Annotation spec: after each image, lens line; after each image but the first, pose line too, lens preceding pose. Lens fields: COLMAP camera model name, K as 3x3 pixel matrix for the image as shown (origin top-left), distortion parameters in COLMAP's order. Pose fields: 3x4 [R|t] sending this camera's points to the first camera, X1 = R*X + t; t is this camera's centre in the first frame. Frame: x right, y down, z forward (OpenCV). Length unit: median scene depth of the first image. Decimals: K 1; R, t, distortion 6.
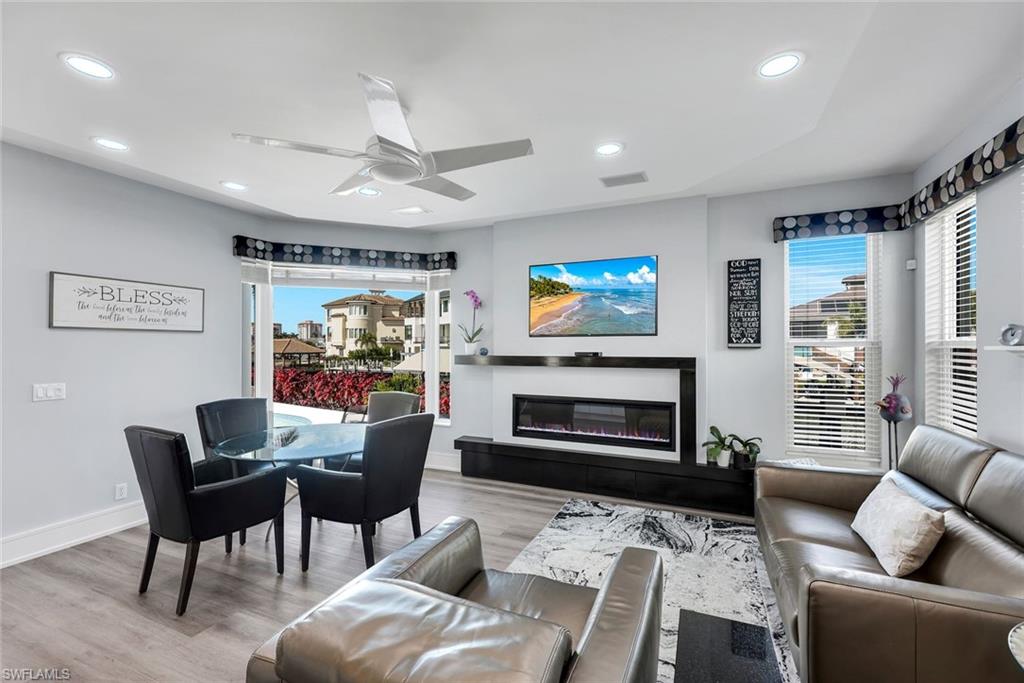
lens RADIAL K [[439.7, 0, 512.0], [0, 439.7, 341.5], [0, 0, 1]] dist [0.001160, 0.000183]
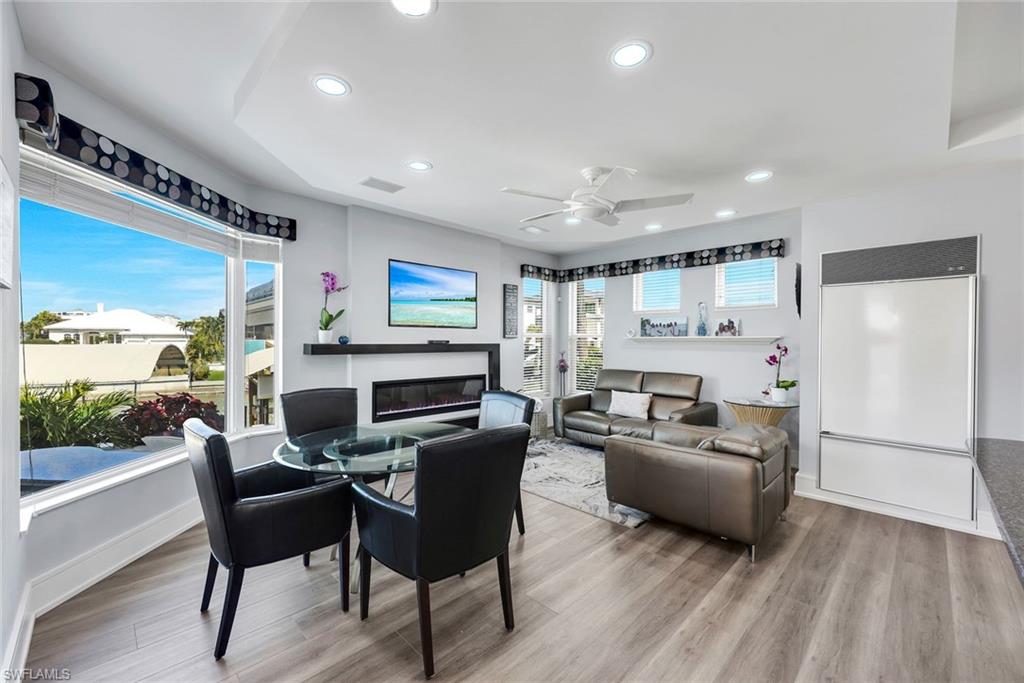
lens RADIAL K [[418.8, 0, 508.0], [0, 418.8, 342.5], [0, 0, 1]] dist [0.001605, -0.000100]
pose [[0.360349, -0.000996, 0.932817, -0.918965], [-0.013143, 0.999895, 0.006145, 0.021752], [-0.932725, -0.014474, 0.360298, 0.421105]]
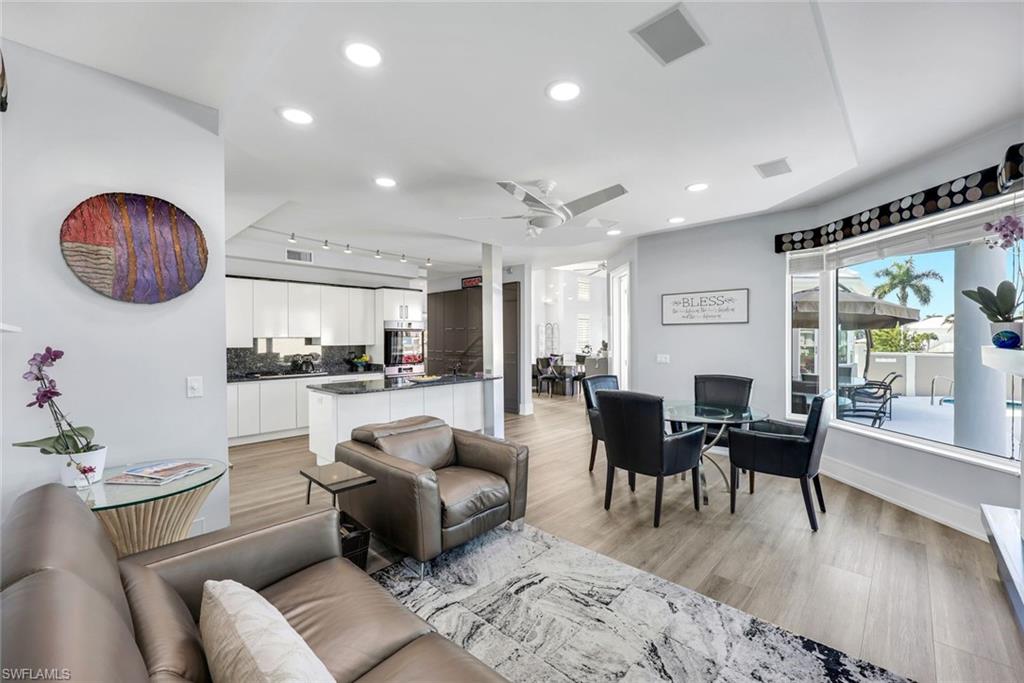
lens RADIAL K [[418.8, 0, 508.0], [0, 418.8, 342.5], [0, 0, 1]] dist [0.001605, -0.000100]
pose [[-0.340878, 0.010920, -0.940044, 0.662738], [0.012811, 0.999894, 0.006970, 0.017689], [0.940020, -0.009667, -0.340982, 0.767327]]
